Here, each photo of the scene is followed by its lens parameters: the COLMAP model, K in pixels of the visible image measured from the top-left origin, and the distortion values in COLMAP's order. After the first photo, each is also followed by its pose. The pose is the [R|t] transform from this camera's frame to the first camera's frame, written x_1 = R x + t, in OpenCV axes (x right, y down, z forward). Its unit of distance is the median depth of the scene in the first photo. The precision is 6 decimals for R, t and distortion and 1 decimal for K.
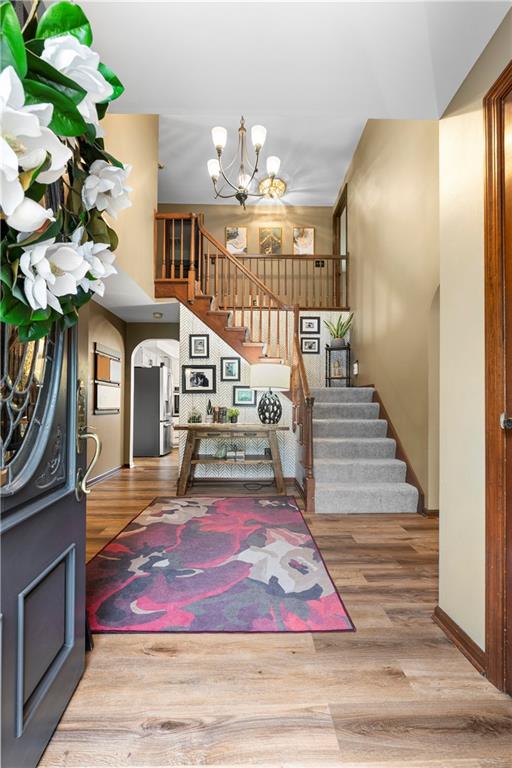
lens RADIAL K [[314.5, 0, 257.3], [0, 314.5, 398.8], [0, 0, 1]] dist [-0.013819, 0.000060]
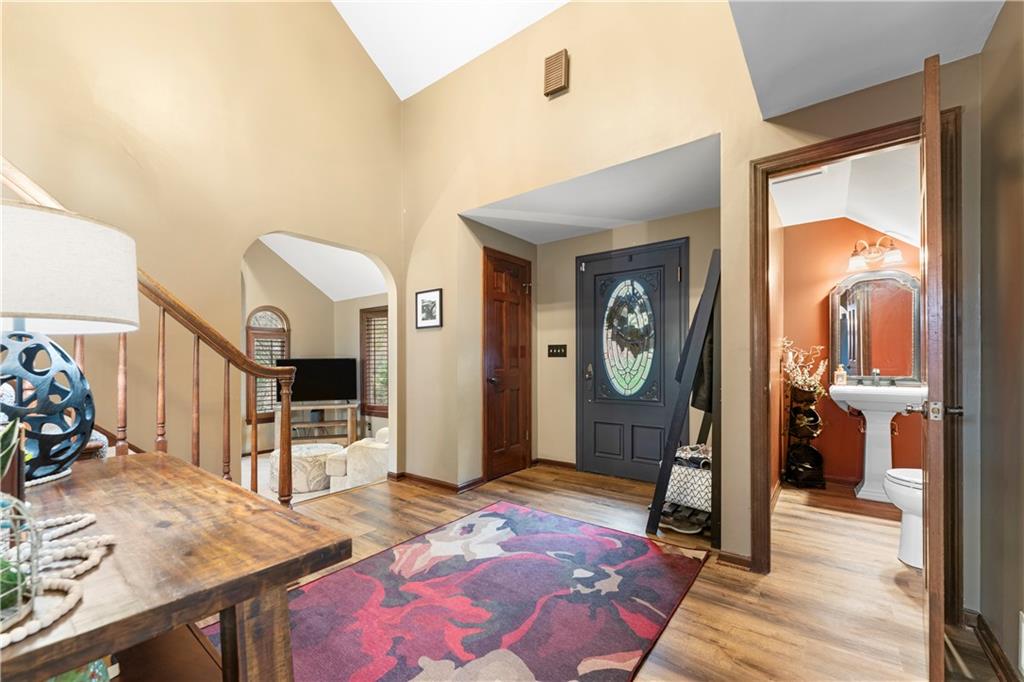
lens RADIAL K [[410.0, 0, 509.6], [0, 410.0, 363.0], [0, 0, 1]] dist [0.000814, 0.000232]
pose [[-0.777059, -0.004355, 0.629413, -0.418628], [-0.013818, 0.999853, -0.010140, -0.003972], [-0.629276, -0.016577, -0.777005, 0.990879]]
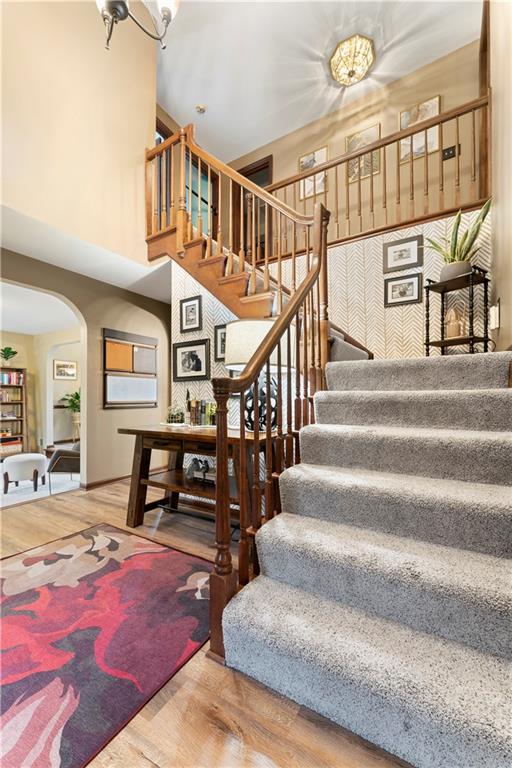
lens RADIAL K [[307.5, 0, 253.3], [0, 307.5, 394.5], [0, 0, 1]] dist [0.000814, 0.000232]
pose [[0.836910, -0.012638, -0.547195, 0.330878], [0.018784, 0.999808, 0.005638, 0.012551], [0.547019, -0.014997, 0.836986, 0.526341]]
